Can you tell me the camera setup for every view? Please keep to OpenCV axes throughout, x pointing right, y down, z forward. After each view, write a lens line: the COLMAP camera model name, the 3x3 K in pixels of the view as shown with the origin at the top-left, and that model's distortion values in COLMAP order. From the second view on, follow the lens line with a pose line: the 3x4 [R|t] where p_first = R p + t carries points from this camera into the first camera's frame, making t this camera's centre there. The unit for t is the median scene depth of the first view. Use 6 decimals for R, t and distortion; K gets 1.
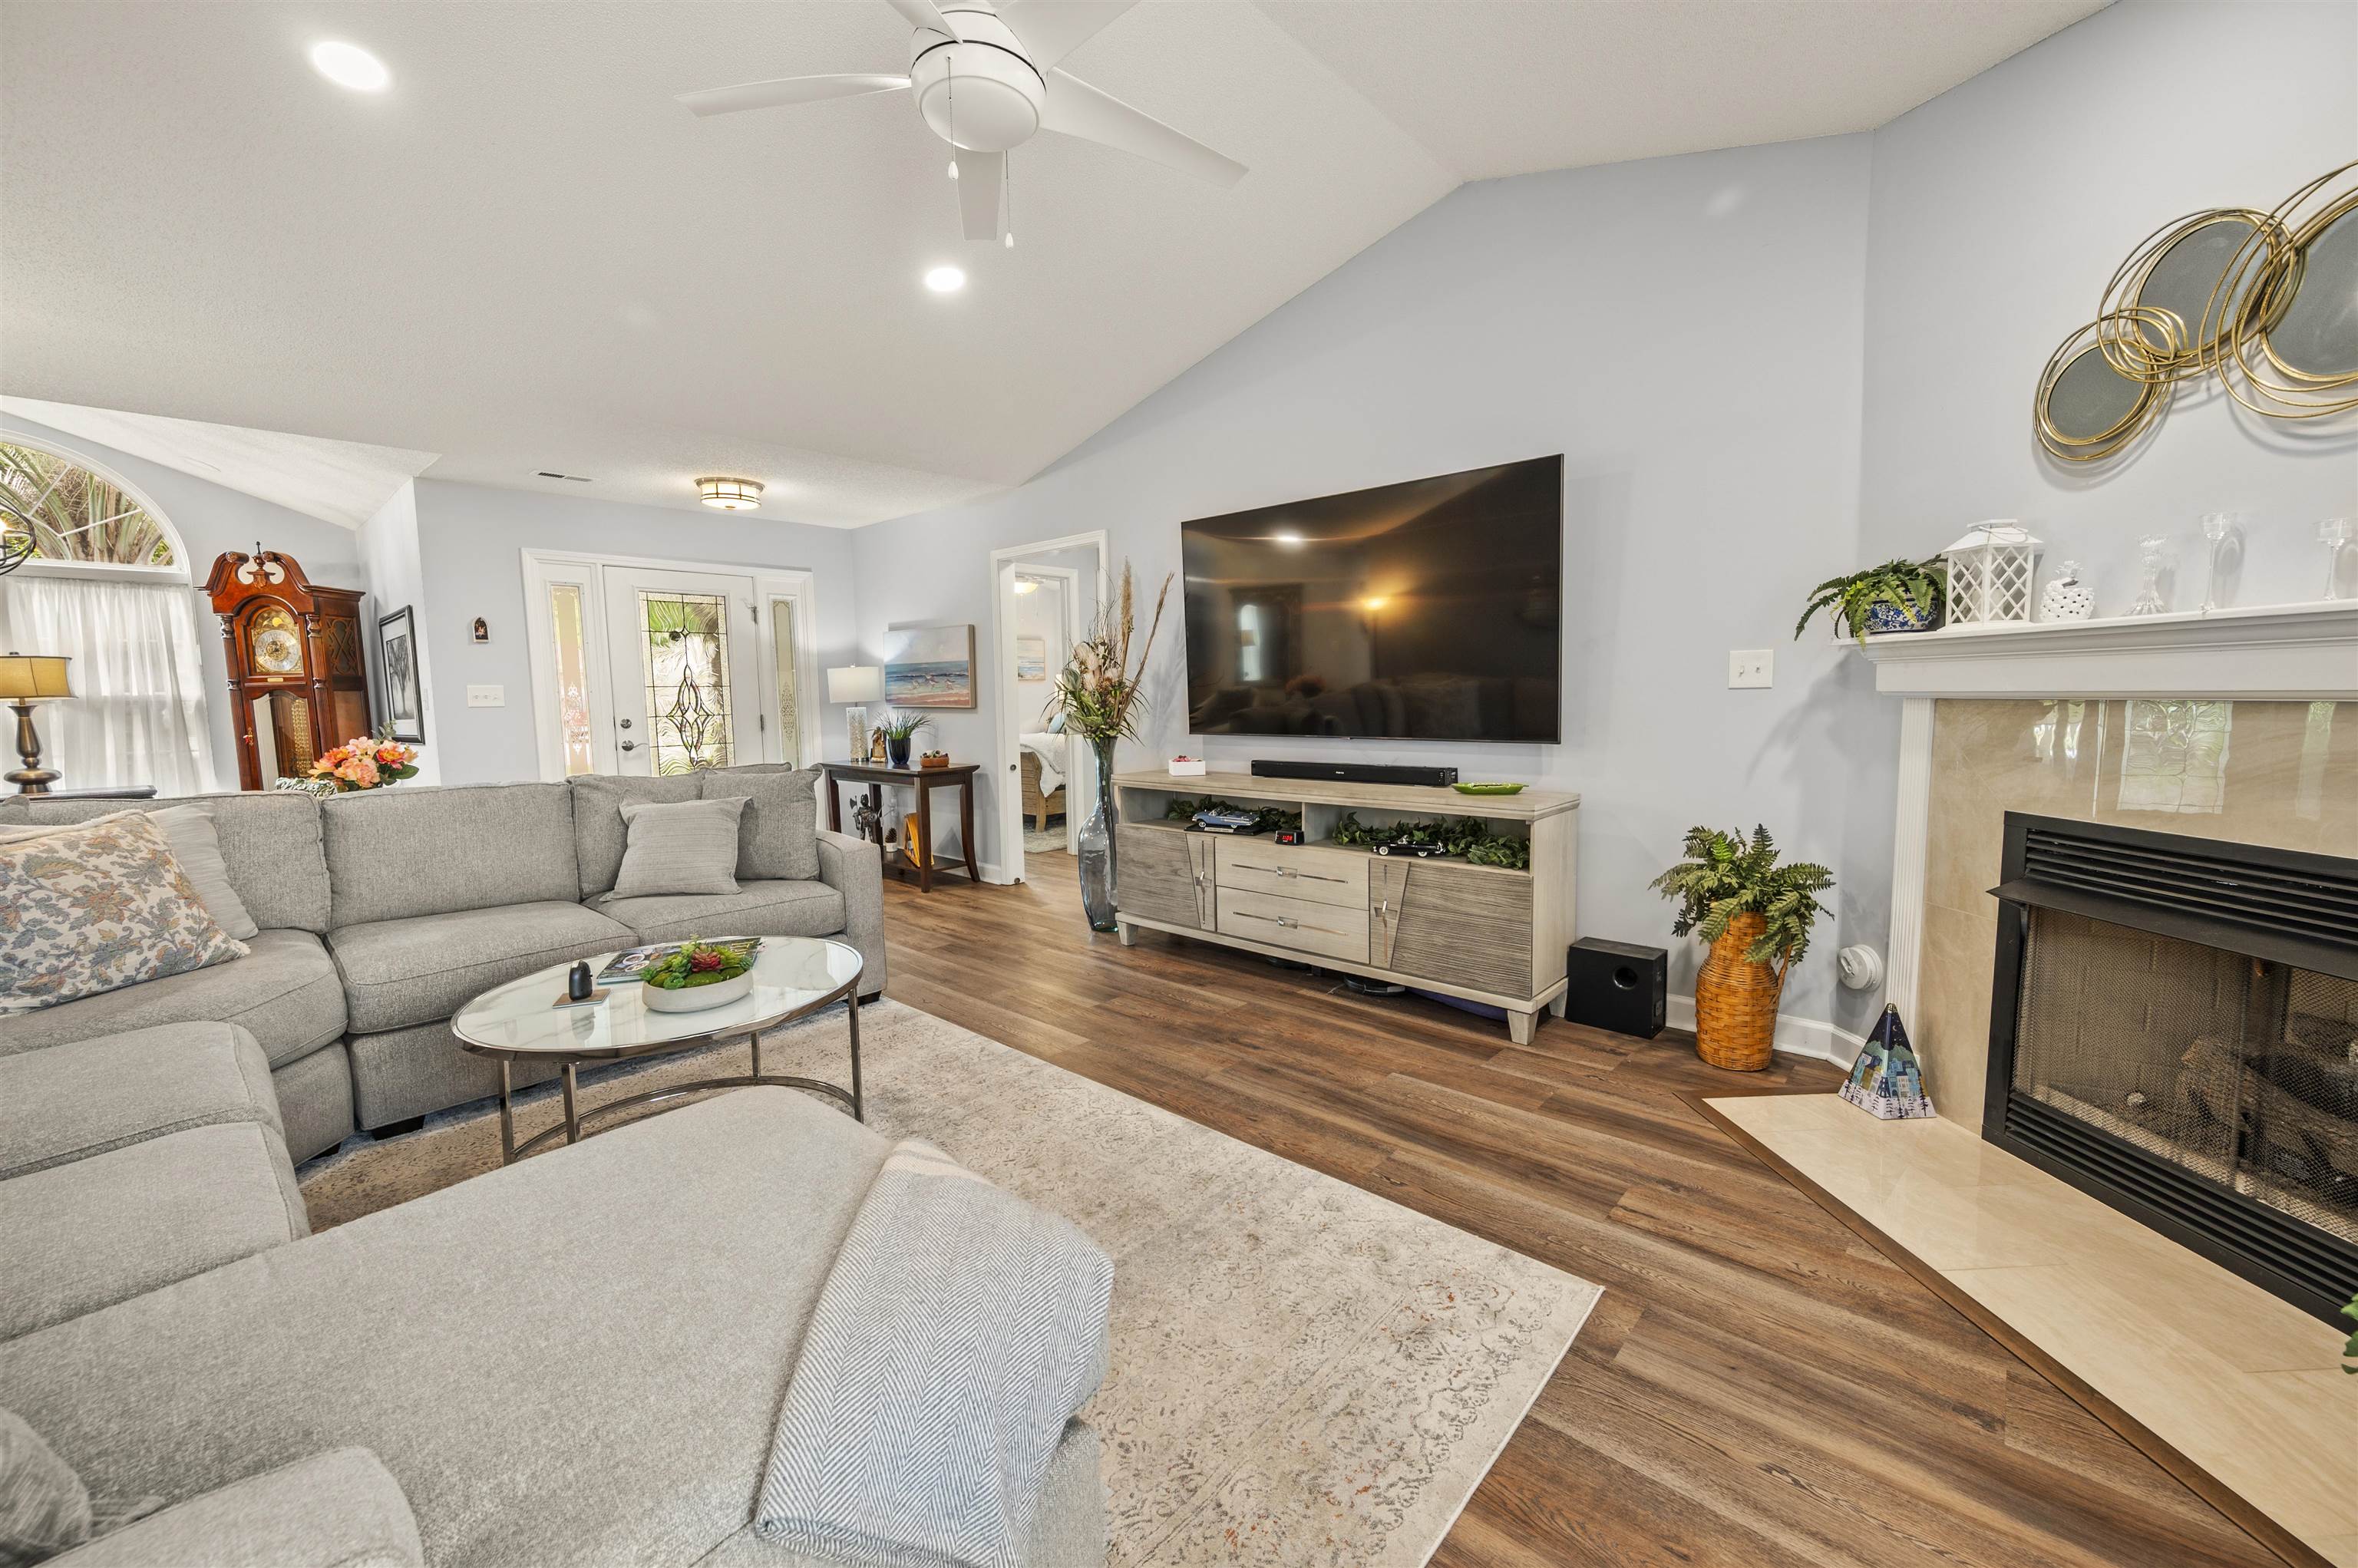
lens RADIAL K [[924.9, 0, 1180.0], [0, 924.9, 782.9], [0, 0, 1]] dist [-0.003303, 0.000313]
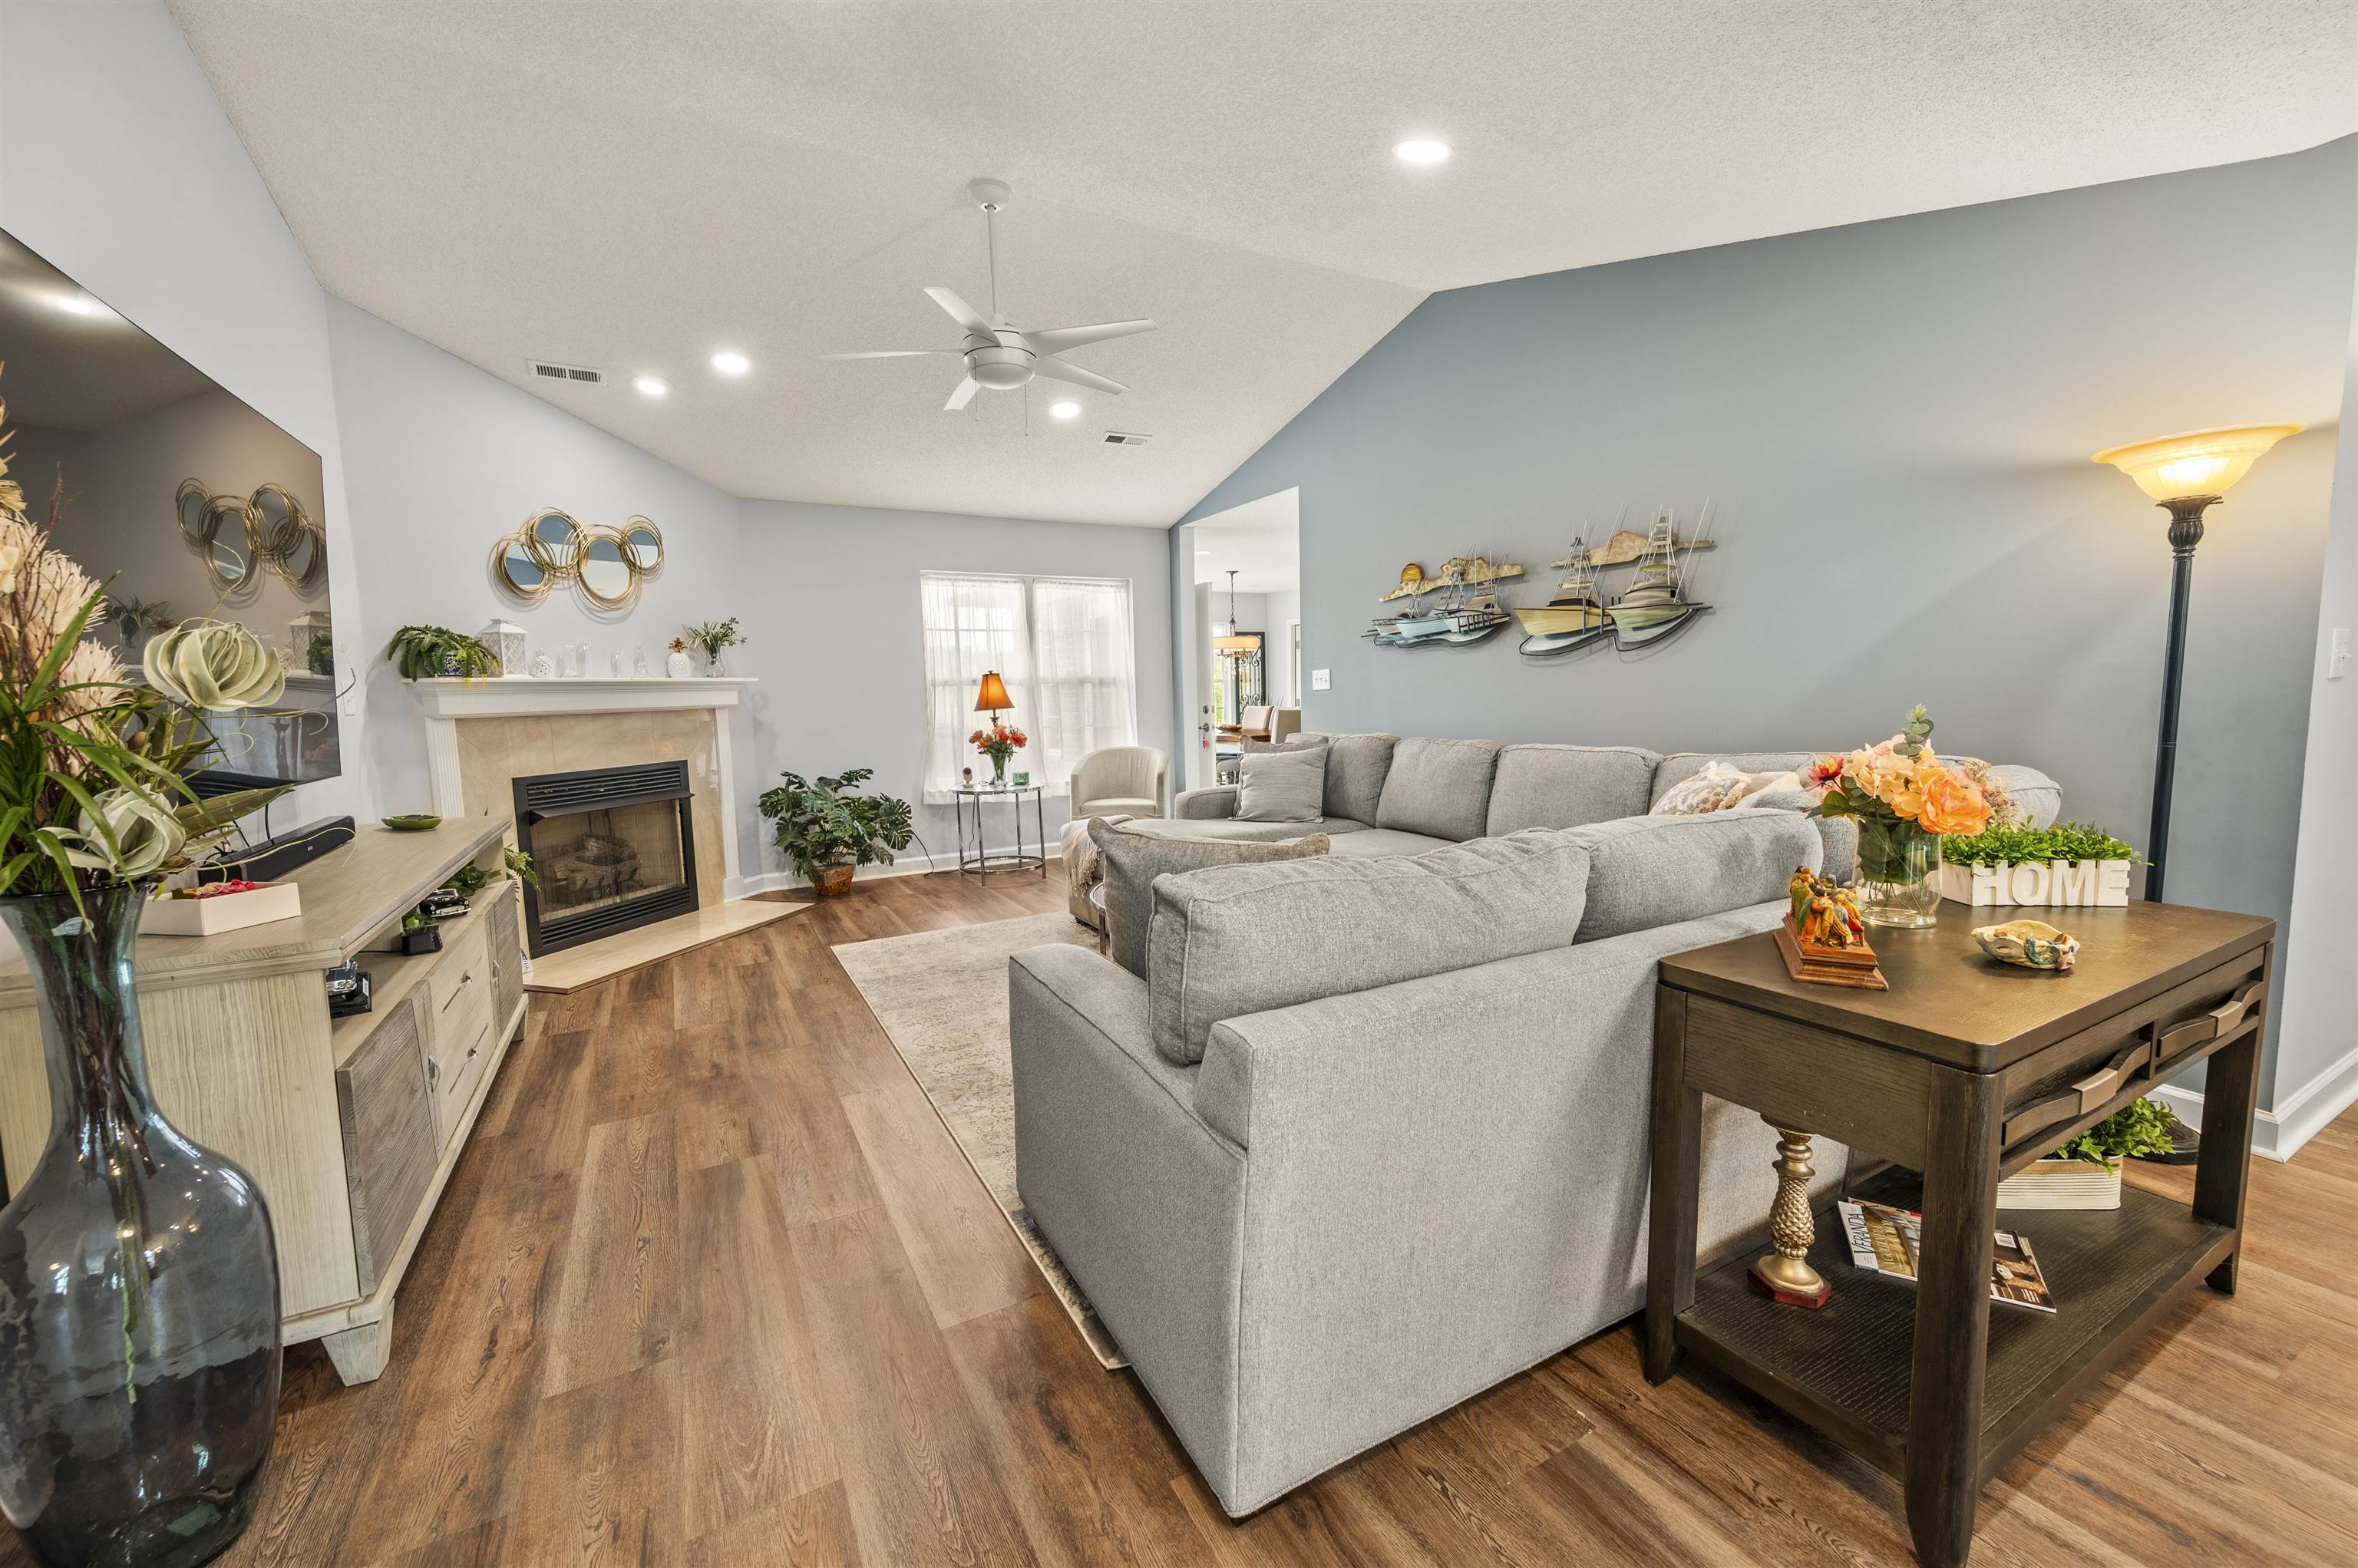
lens RADIAL K [[924.9, 0, 1180.7], [0, 924.9, 780.6], [0, 0, 1]] dist [-0.003303, 0.000313]
pose [[-0.949493, 0.000863, 0.313789, -0.894064], [0.062162, 0.980696, 0.185397, -0.210002], [-0.307571, 0.195539, -0.931217, 2.185667]]
